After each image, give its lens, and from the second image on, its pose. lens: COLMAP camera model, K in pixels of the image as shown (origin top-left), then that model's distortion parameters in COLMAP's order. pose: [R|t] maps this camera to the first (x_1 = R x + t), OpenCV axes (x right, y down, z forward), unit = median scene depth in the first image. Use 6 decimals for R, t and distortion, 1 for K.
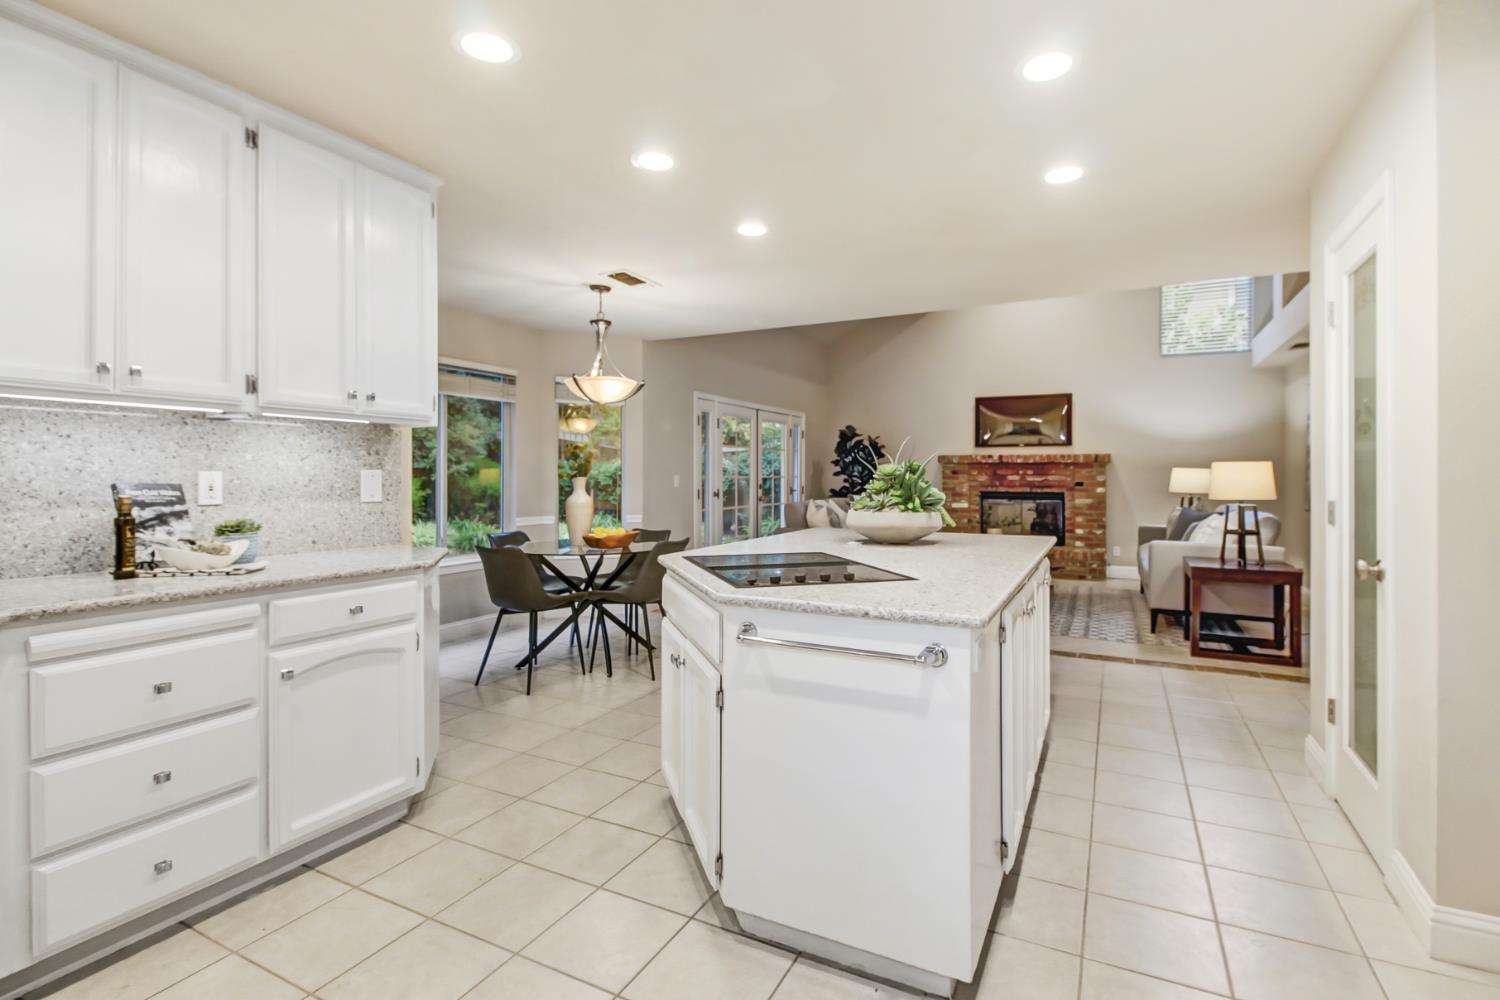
lens RADIAL K [[703.8, 0, 753.0], [0, 703.8, 480.4], [0, 0, 1]] dist [0.019058, -0.011443]
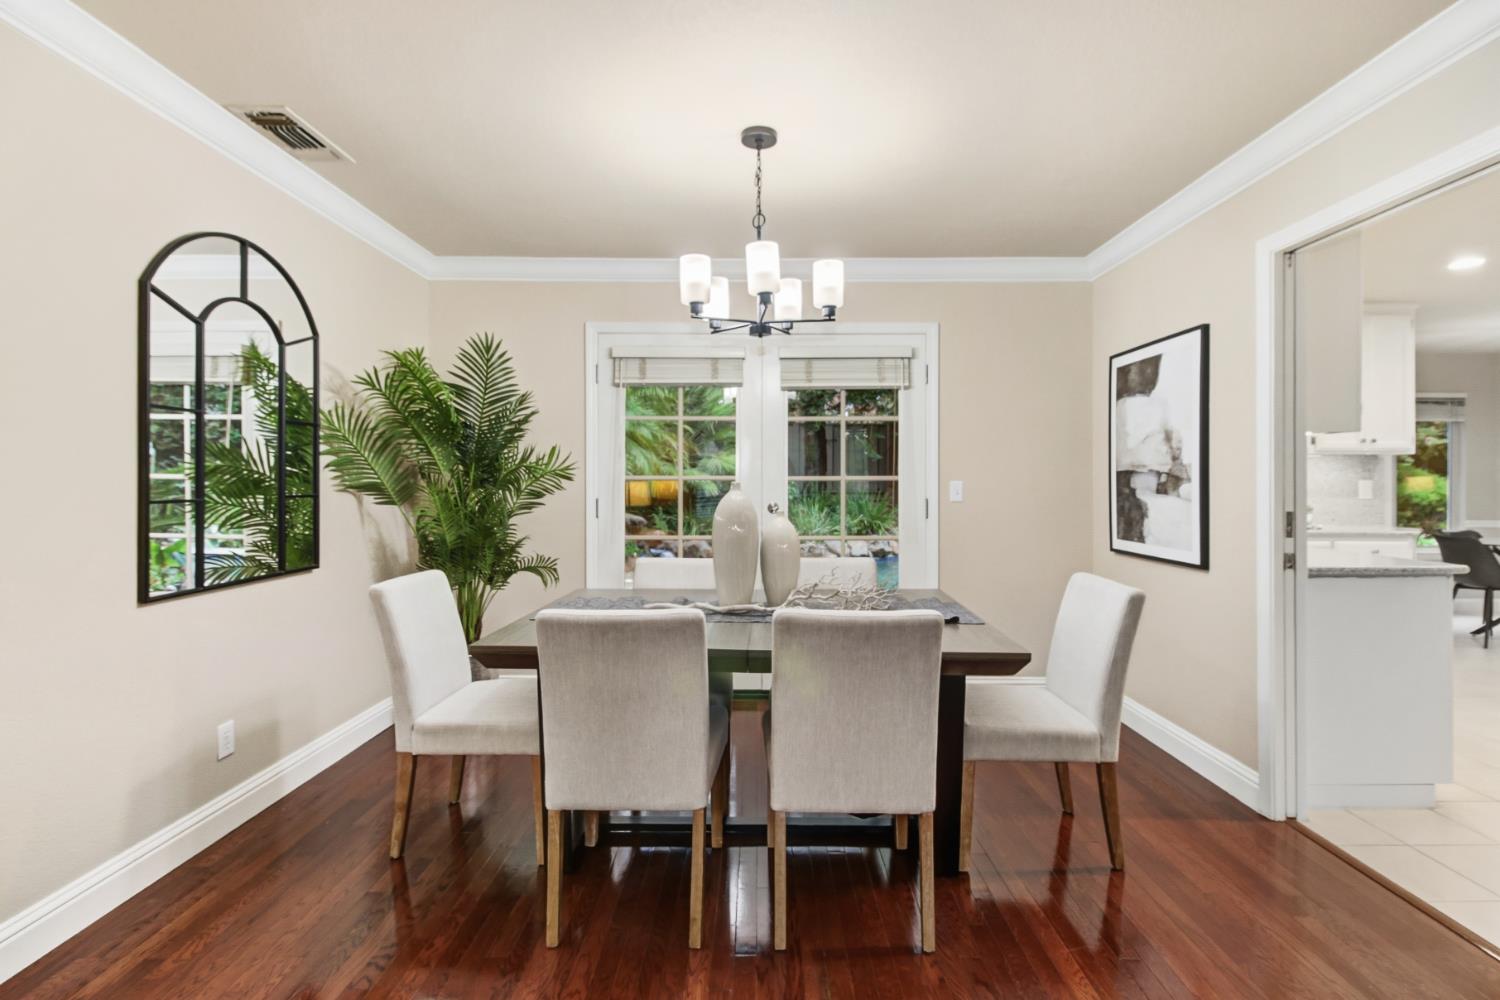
lens RADIAL K [[703.8, 0, 756.2], [0, 703.8, 485.5], [0, 0, 1]] dist [0.019058, -0.011443]
pose [[0.464612, -0.003493, -0.885508, 0.105743], [-0.001866, 0.999986, -0.004924, 0.003075], [0.885512, 0.003940, 0.464599, -0.391740]]
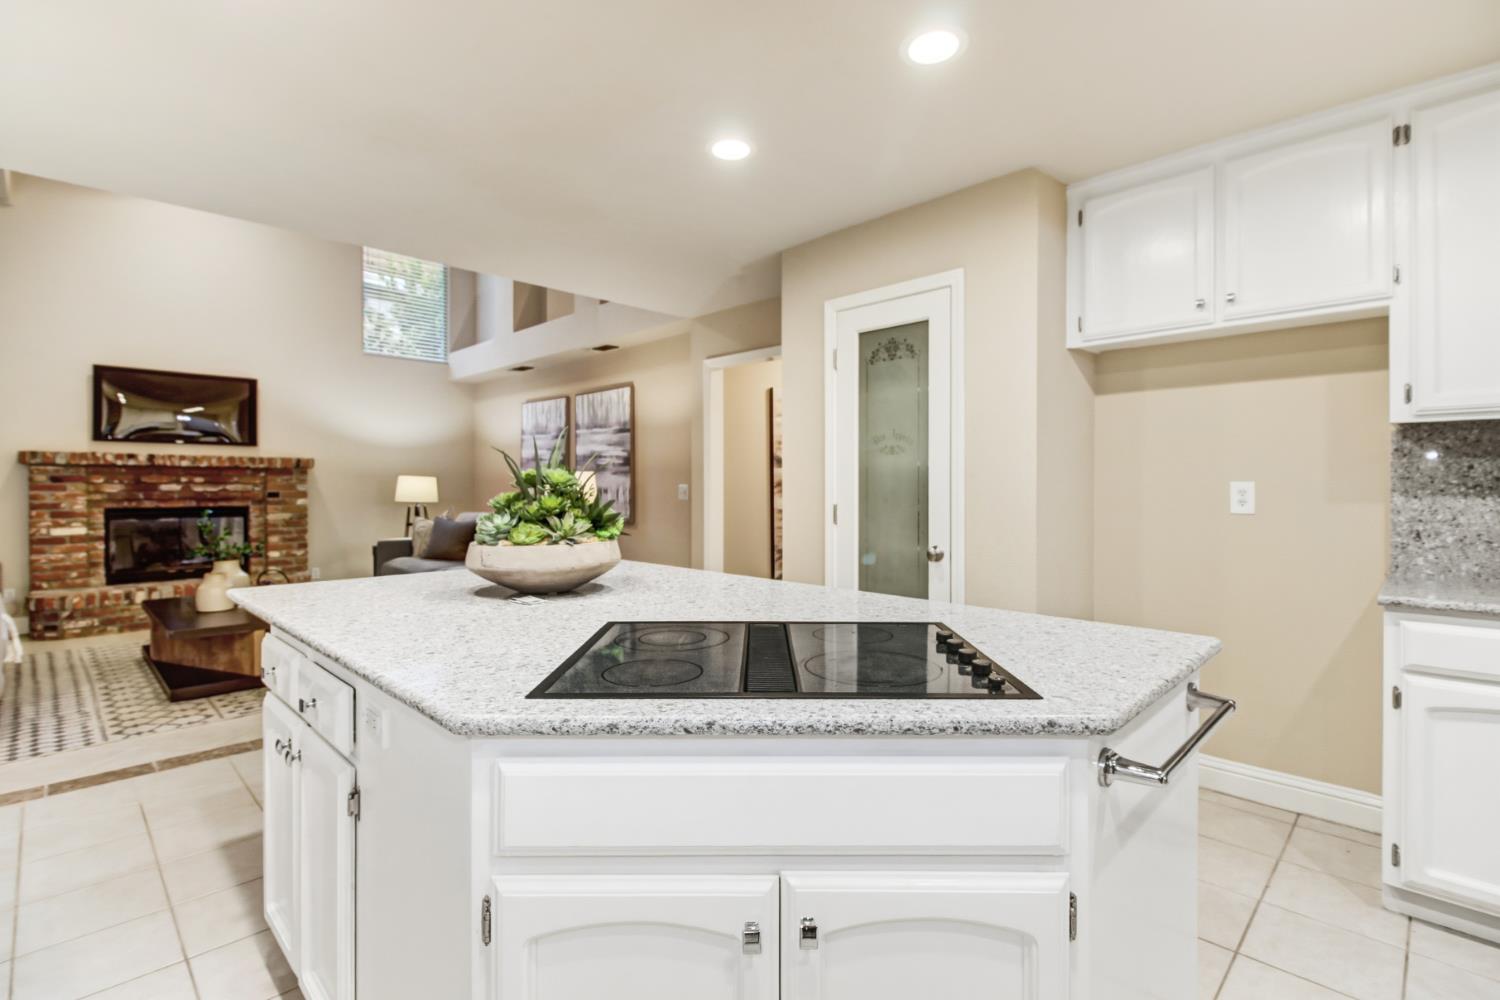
lens RADIAL K [[703.8, 0, 764.2], [0, 703.8, 489.3], [0, 0, 1]] dist [0.019058, -0.011443]
pose [[0.301761, -0.008227, 0.953348, -0.133196], [0.006230, 0.999958, 0.006657, -0.002982], [-0.953363, 0.003931, 0.301799, 0.231254]]
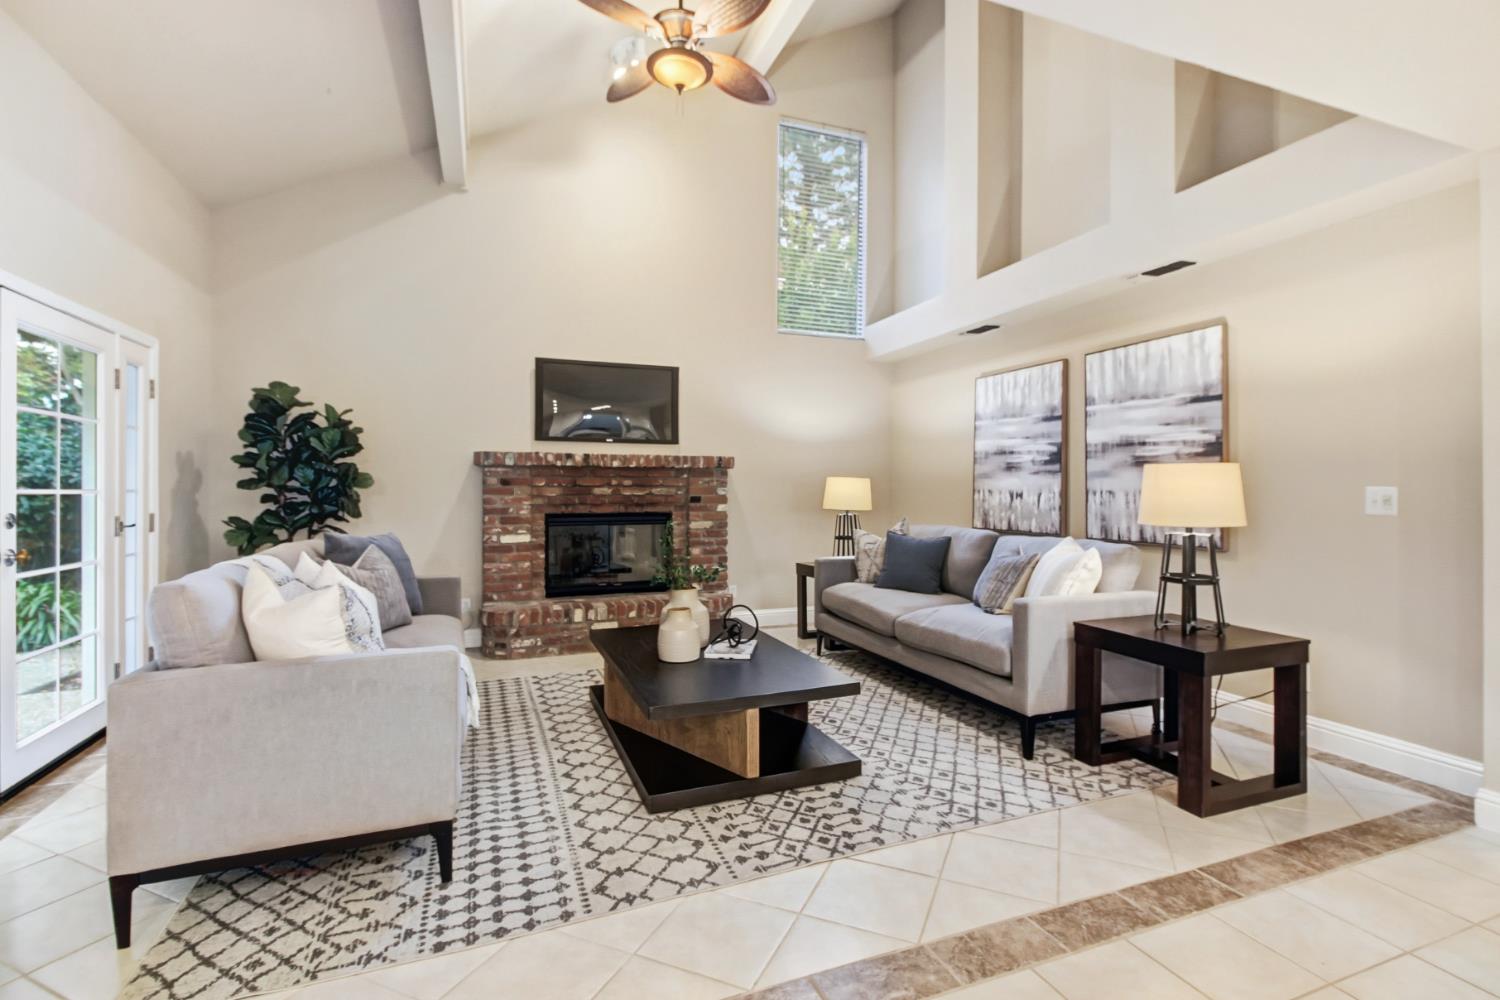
lens RADIAL K [[703.8, 0, 765.6], [0, 703.8, 489.2], [0, 0, 1]] dist [0.019058, -0.011443]
pose [[0.659446, -0.003464, 0.751744, -0.006733], [0.006824, 0.999976, -0.001378, -0.003483], [-0.751721, 0.006039, 0.659454, 0.499486]]
